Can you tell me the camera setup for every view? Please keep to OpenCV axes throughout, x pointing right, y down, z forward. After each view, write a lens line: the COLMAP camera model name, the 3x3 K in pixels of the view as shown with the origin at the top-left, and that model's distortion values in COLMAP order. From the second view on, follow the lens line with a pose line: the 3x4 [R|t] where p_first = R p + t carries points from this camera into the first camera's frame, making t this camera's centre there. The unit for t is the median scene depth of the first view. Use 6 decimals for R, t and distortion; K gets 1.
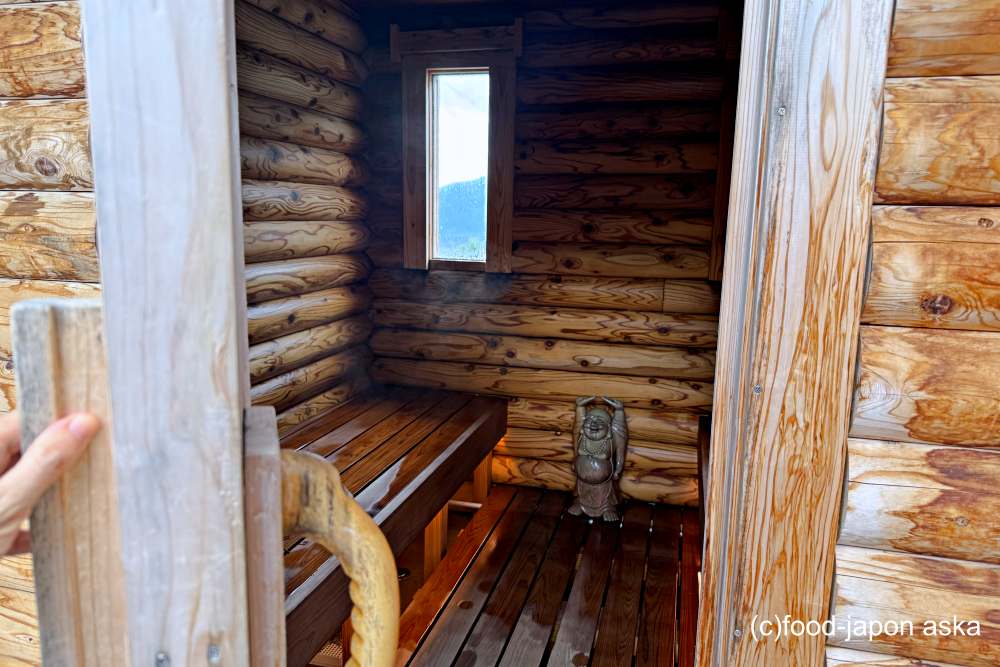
lens RADIAL K [[715.1, 0, 502.0], [0, 715.1, 336.4], [0, 0, 1]] dist [-0.002443, -0.003239]
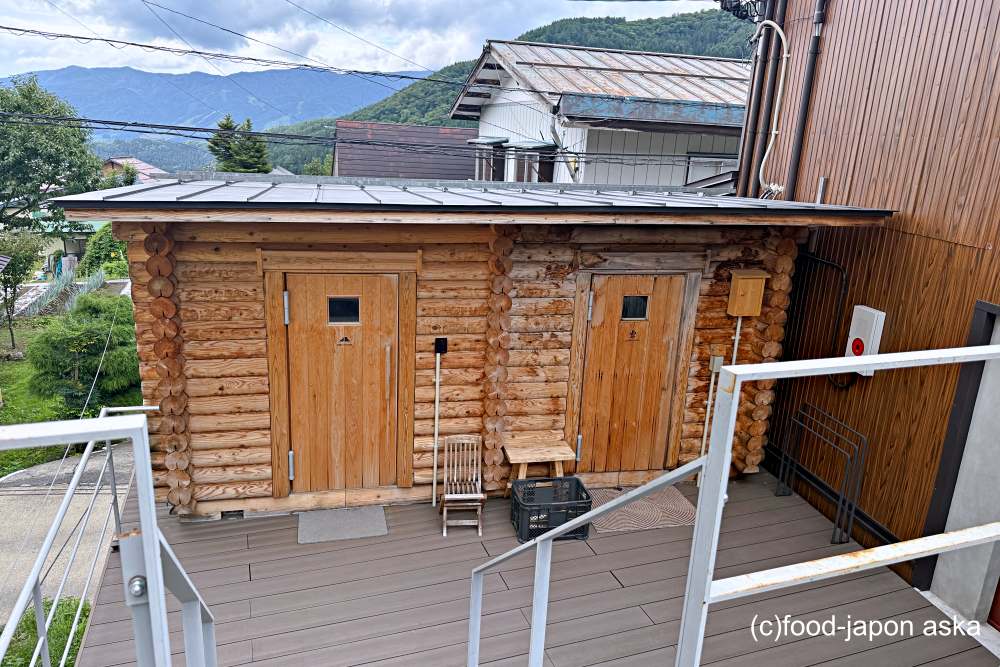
lens RADIAL K [[687.1, 0, 499.3], [0, 687.1, 334.6], [0, 0, 1]] dist [0.001860, -0.000241]
pose [[0.897908, -0.100678, 0.428514, -4.142162], [0.047792, 0.990035, 0.132462, -1.127366], [-0.437580, -0.098459, 0.893773, -4.266986]]
